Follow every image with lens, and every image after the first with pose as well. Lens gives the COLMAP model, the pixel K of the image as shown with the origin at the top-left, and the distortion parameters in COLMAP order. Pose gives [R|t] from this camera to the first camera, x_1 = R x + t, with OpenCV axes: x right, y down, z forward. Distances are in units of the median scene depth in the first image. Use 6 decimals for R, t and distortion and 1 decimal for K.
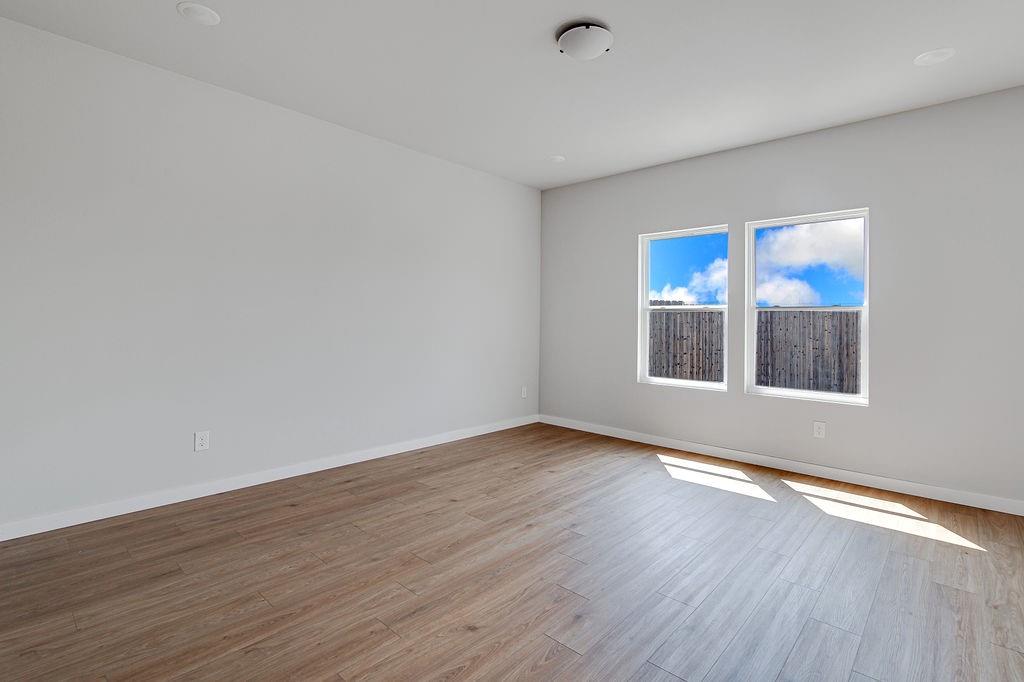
lens RADIAL K [[472.8, 0, 523.8], [0, 472.8, 316.1], [0, 0, 1]] dist [-0.009814, 0.000071]
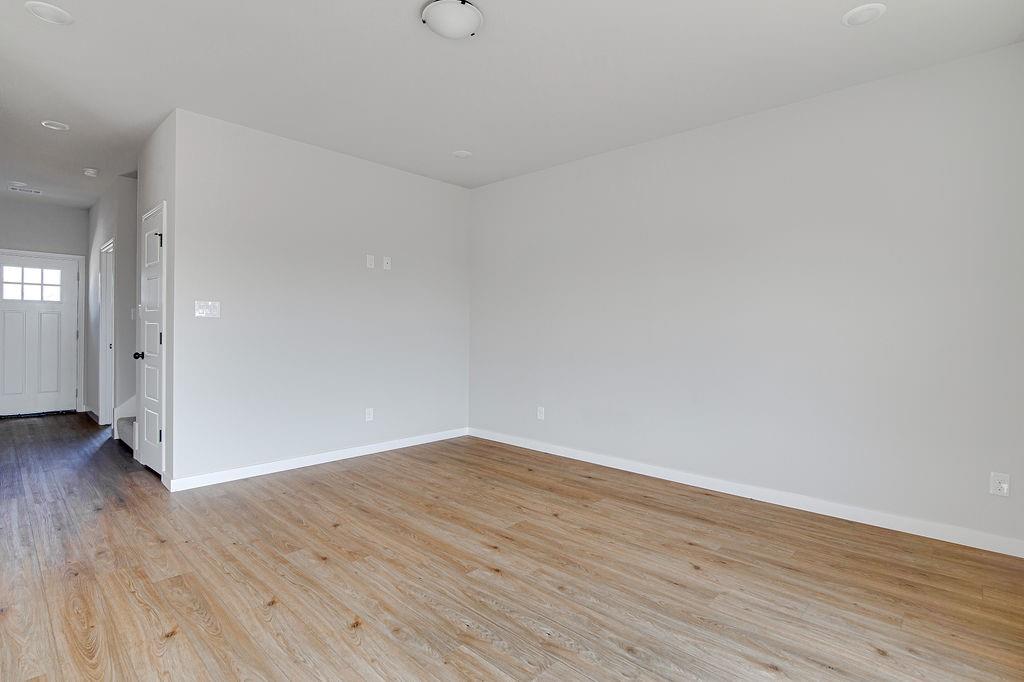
lens RADIAL K [[472.8, 0, 515.7], [0, 472.8, 339.3], [0, 0, 1]] dist [-0.009814, 0.000071]
pose [[0.027169, 0.012273, -0.999556, 0.909581], [0.001119, 0.999924, 0.012308, 0.001002], [0.999630, -0.001453, 0.027153, 0.939736]]
